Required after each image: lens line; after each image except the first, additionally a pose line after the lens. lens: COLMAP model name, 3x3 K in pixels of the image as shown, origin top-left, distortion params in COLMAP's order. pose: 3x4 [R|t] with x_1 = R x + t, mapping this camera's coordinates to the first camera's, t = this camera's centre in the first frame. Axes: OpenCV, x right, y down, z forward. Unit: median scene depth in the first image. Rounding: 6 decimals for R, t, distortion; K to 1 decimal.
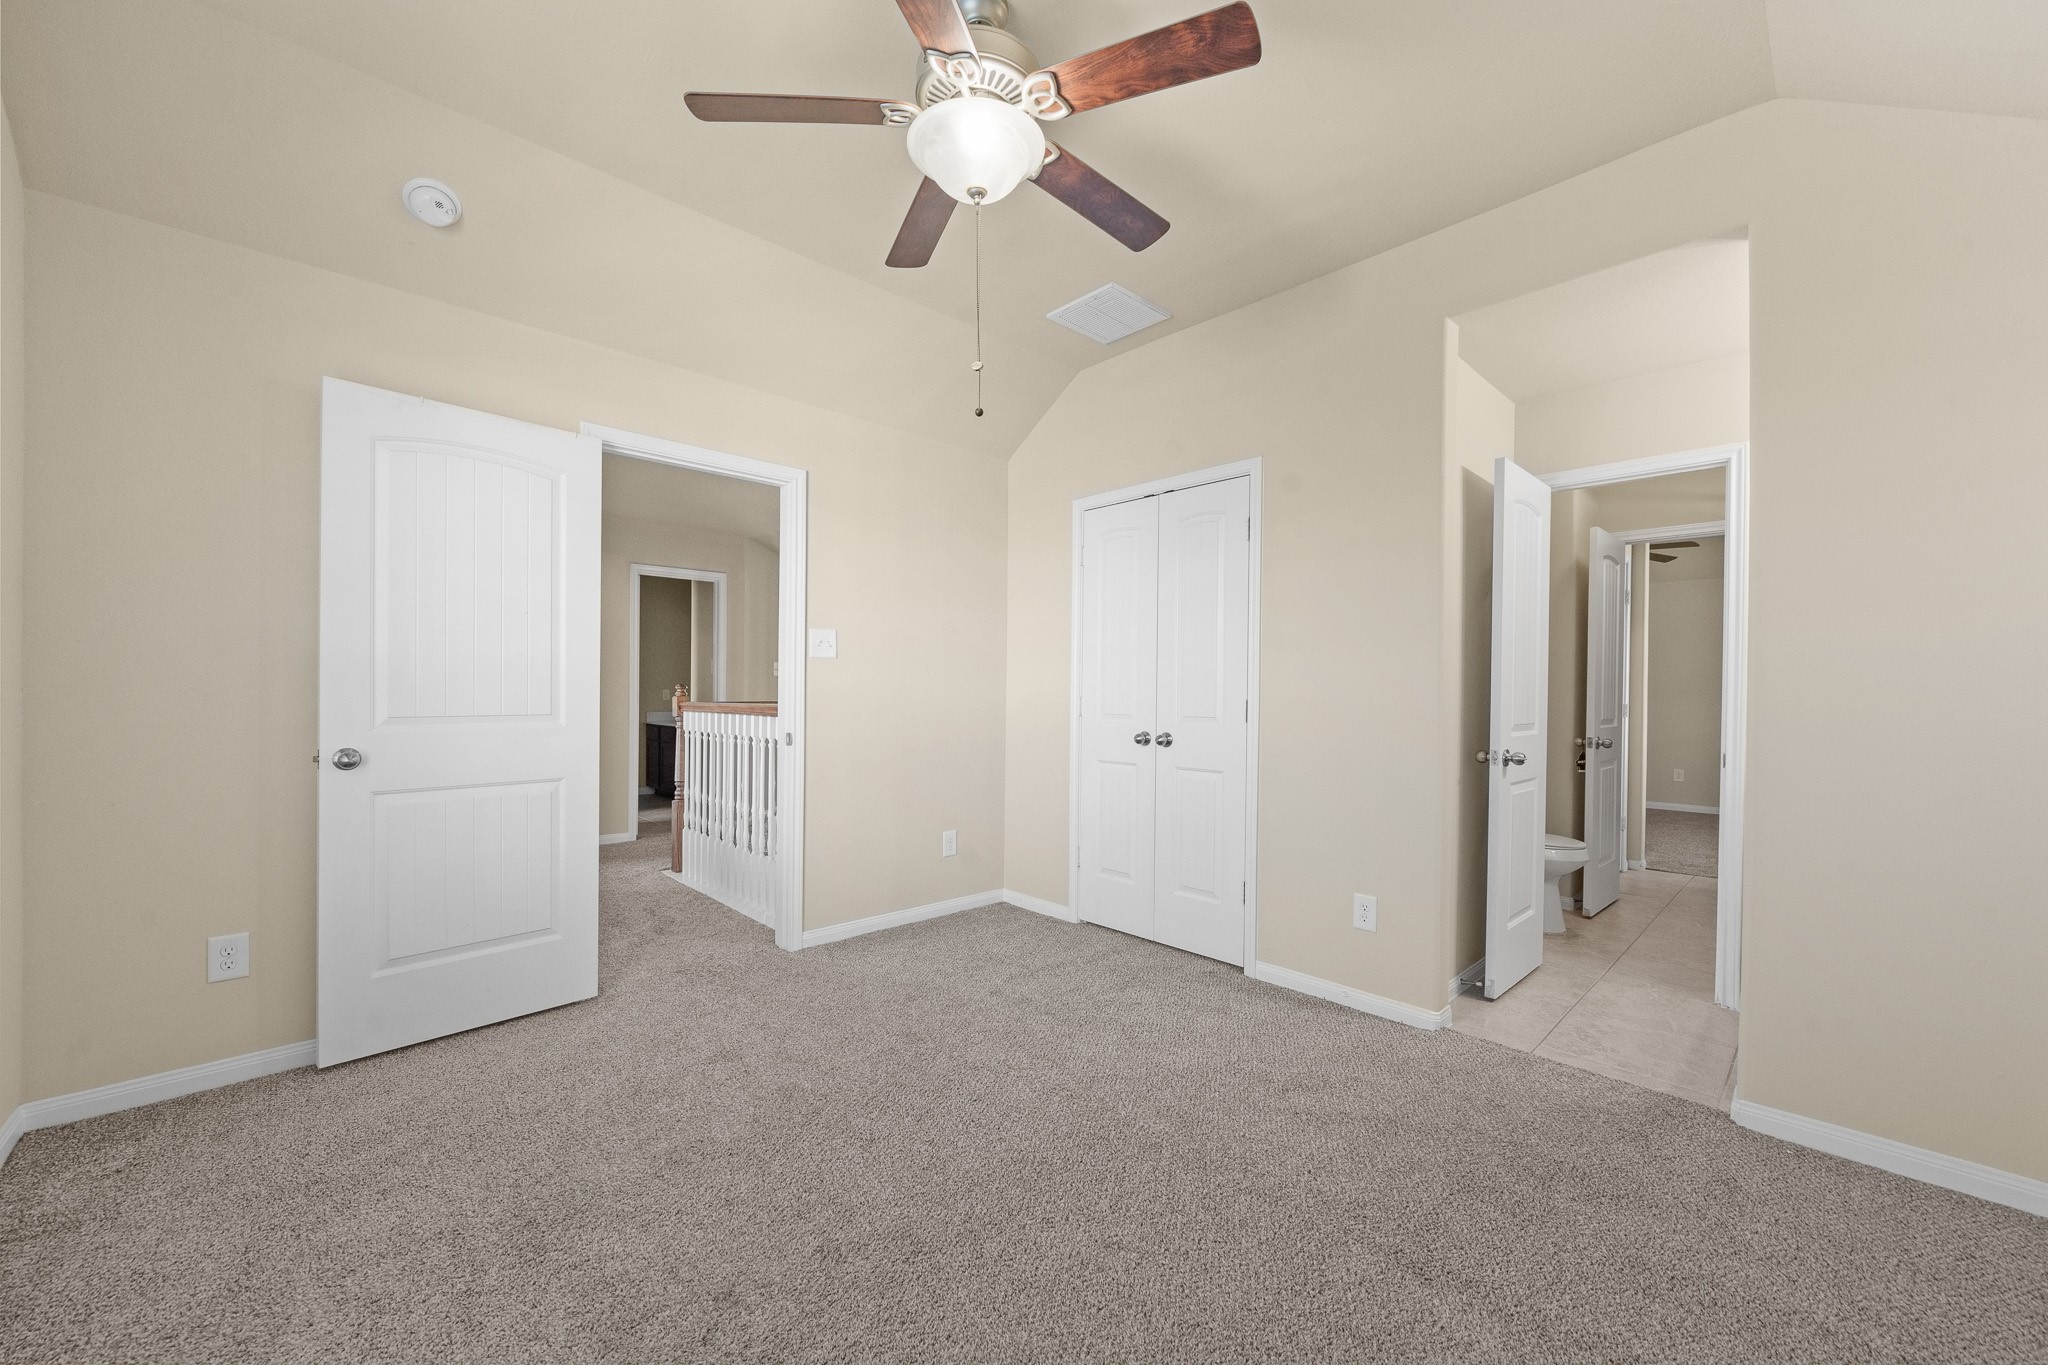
lens RADIAL K [[795.8, 0, 1029.5], [0, 795.8, 692.4], [0, 0, 1]] dist [-0.001309, -0.000259]
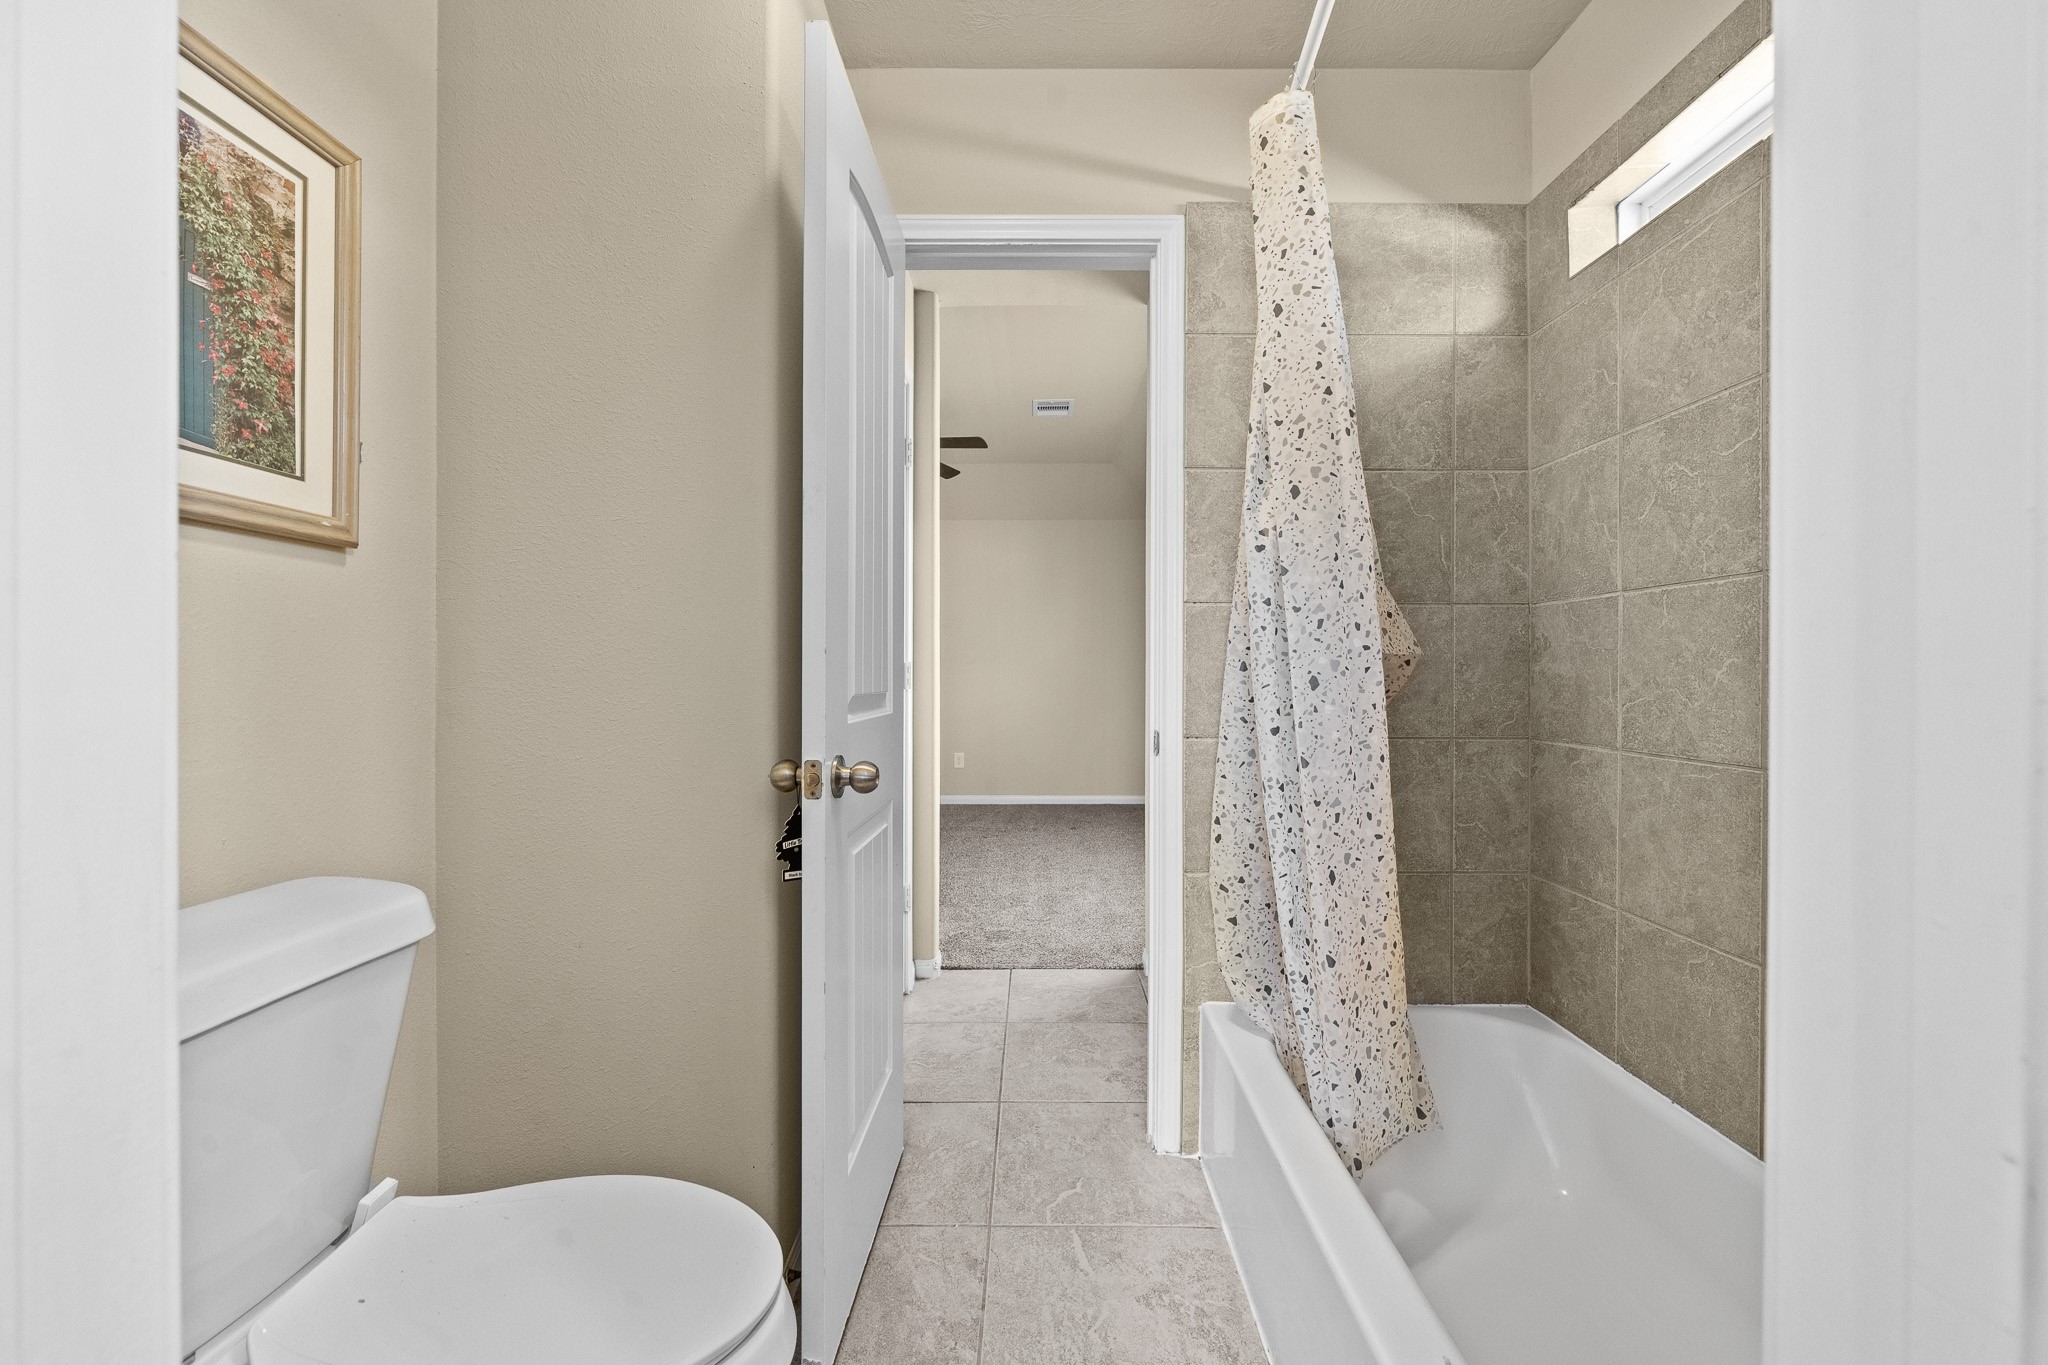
lens RADIAL K [[807.7, 0, 1029.2], [0, 807.7, 675.8], [0, 0, 1]] dist [0.000944, 0.000015]
pose [[0.698368, -0.012455, 0.715630, 0.543023], [0.010848, 0.999918, 0.006817, 0.024313], [-0.715656, 0.003002, 0.698446, 0.729707]]
